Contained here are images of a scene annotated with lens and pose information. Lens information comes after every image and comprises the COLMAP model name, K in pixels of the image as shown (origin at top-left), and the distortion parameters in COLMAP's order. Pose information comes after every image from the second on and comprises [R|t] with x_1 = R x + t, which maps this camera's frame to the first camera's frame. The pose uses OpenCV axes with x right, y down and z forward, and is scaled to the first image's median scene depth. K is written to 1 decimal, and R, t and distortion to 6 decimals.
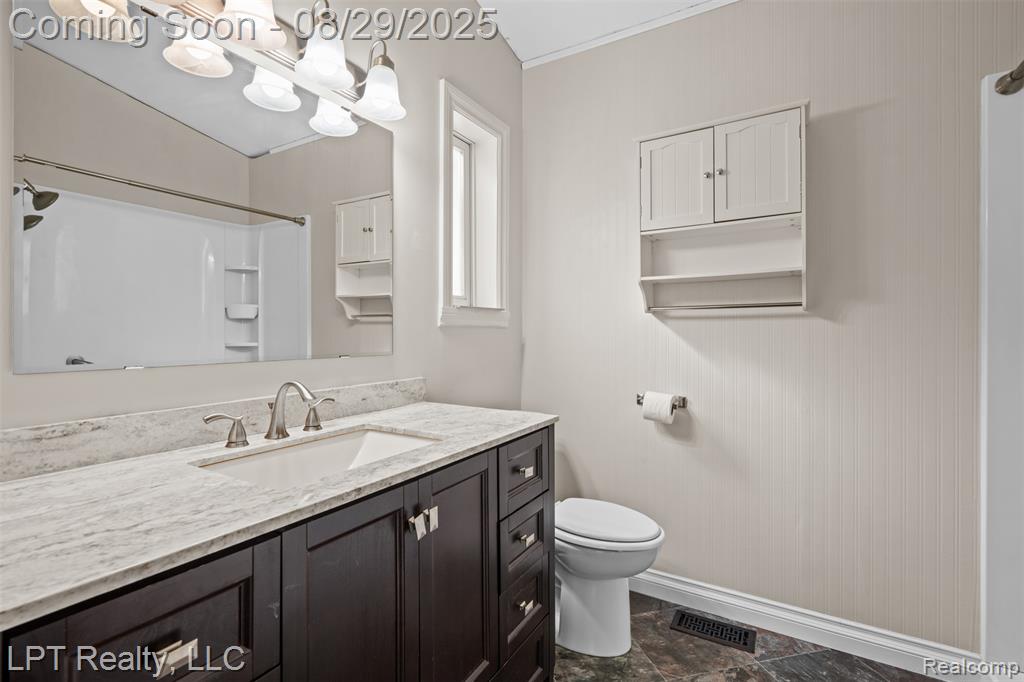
lens RADIAL K [[473.3, 0, 505.2], [0, 473.3, 341.5], [0, 0, 1]] dist [-0.001862, -0.000135]
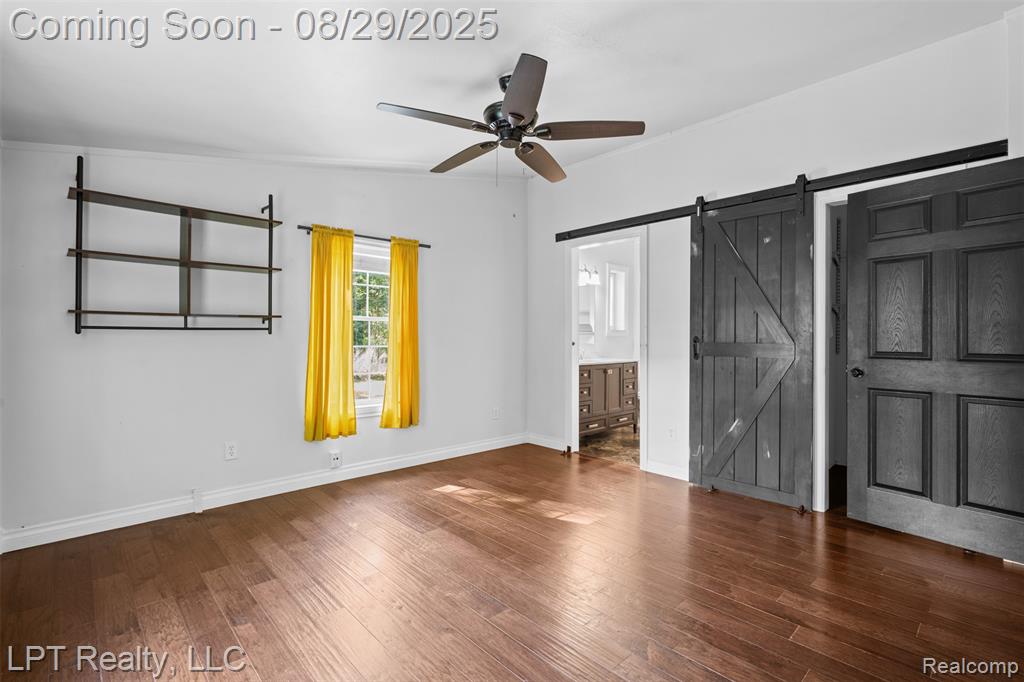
lens RADIAL K [[473.3, 0, 505.2], [0, 473.3, 341.5], [0, 0, 1]] dist [-0.001862, -0.000135]
pose [[0.962916, 0.008827, -0.269658, 0.101445], [-0.009430, 0.999955, -0.000942, 0.022734], [0.269637, 0.003450, 0.962956, -3.164485]]
